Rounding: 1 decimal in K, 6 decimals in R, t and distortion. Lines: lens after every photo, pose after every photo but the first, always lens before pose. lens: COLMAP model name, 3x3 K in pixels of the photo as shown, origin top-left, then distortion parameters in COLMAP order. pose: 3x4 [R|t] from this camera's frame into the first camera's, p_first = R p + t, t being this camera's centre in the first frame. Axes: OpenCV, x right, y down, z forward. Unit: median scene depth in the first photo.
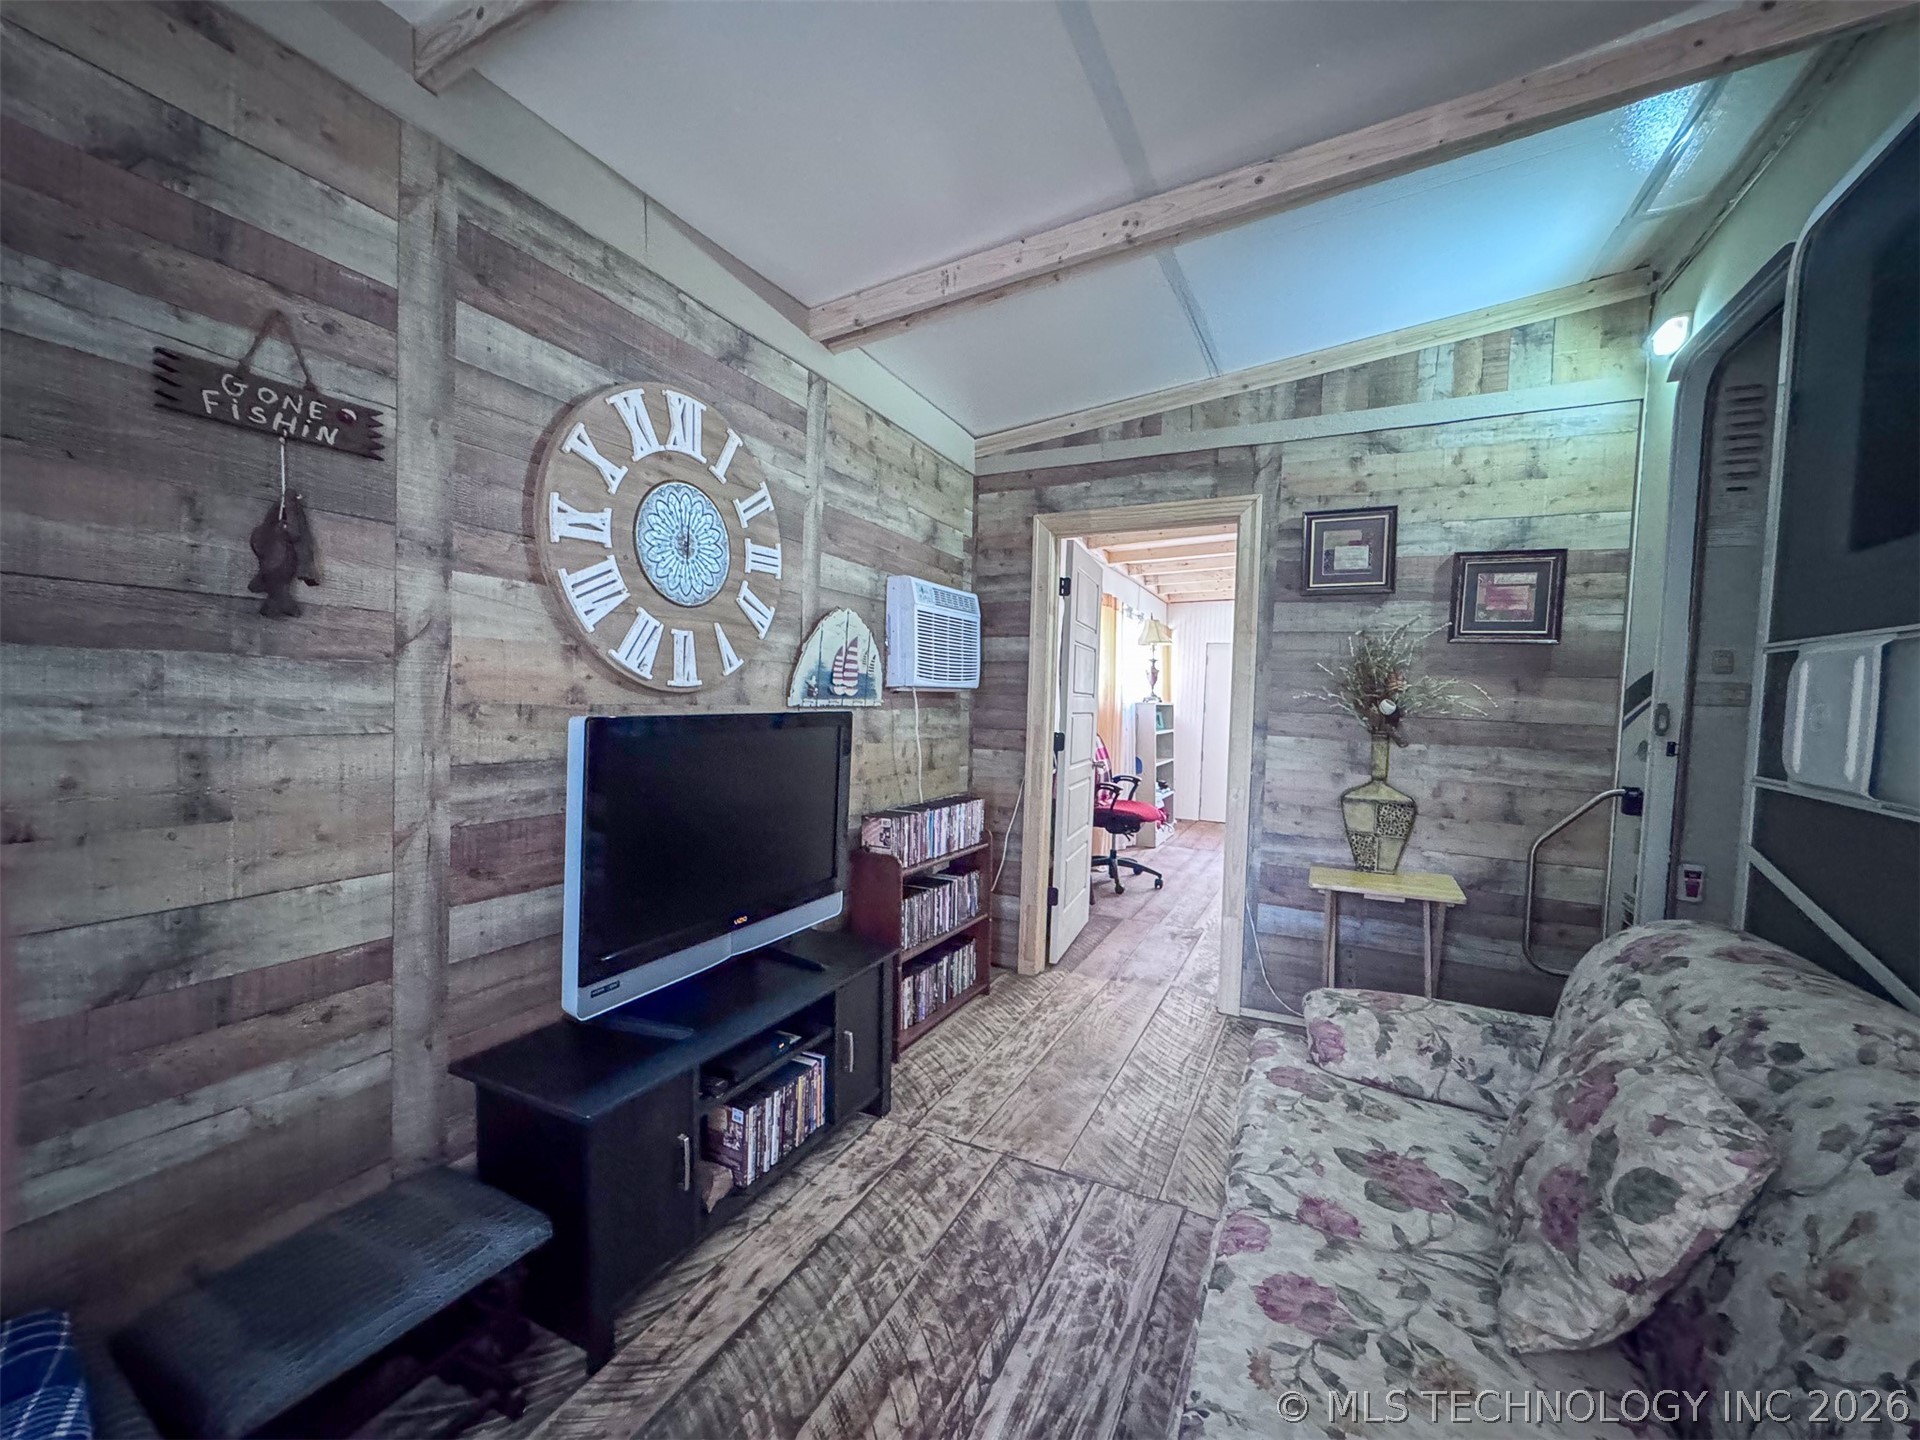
lens RADIAL K [[757.6, 0, 942.3], [0, 757.6, 728.3], [0, 0, 1]] dist [0.003310, 0.000028]
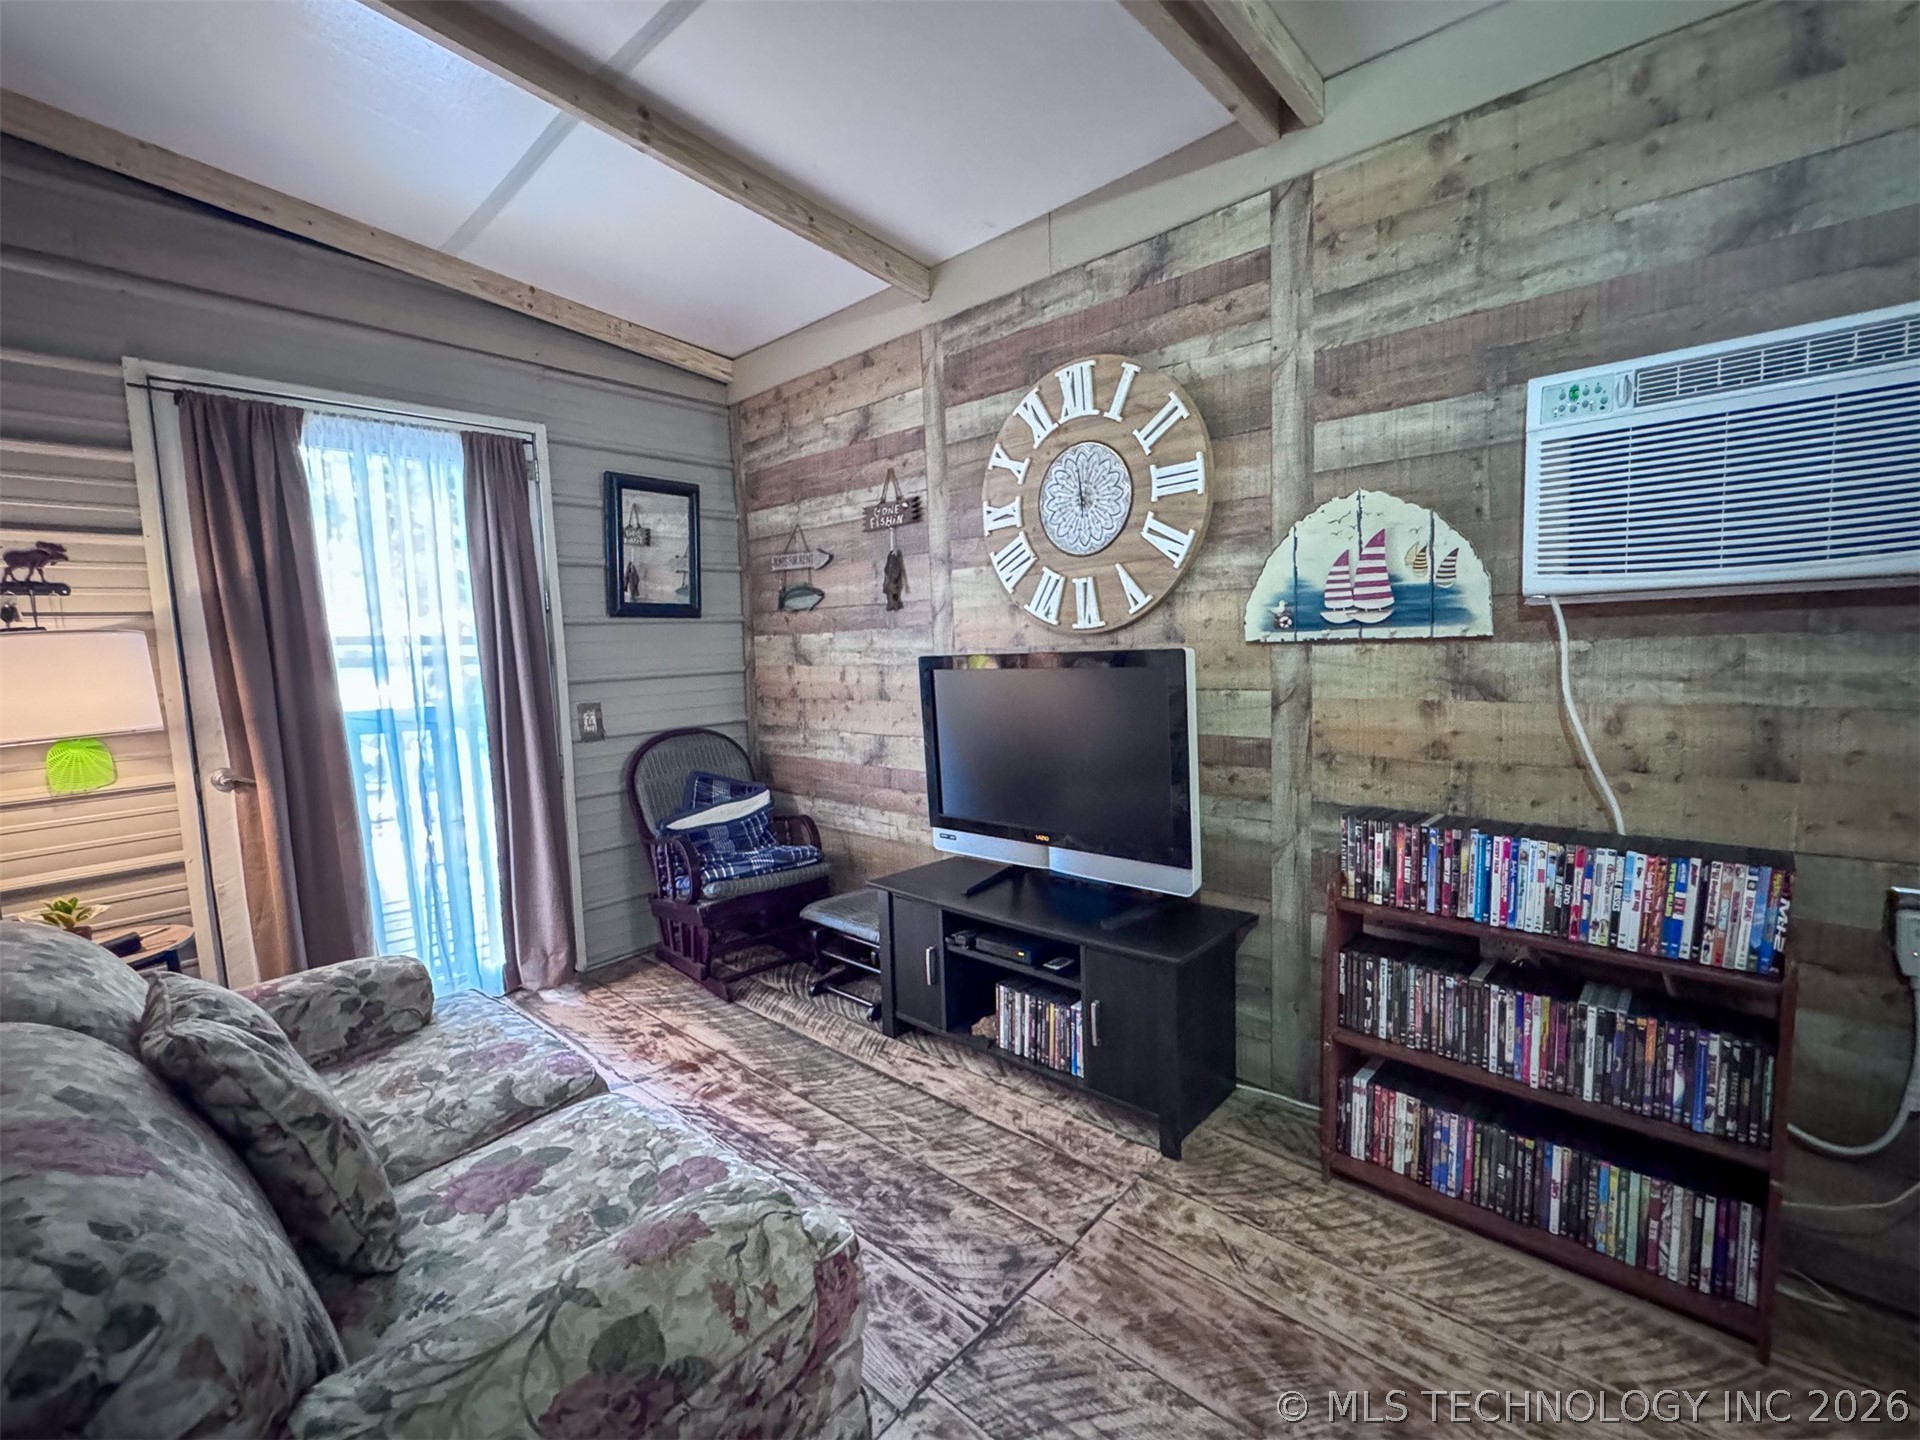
lens RADIAL K [[771.9, 0, 943.7], [0, 771.9, 718.3], [0, 0, 1]] dist [-0.002600, 0.000133]
pose [[-0.224780, 0.082608, -0.970901, 0.829912], [-0.009783, 0.996158, 0.087022, -0.020557], [0.974360, 0.029060, -0.223108, 1.068045]]
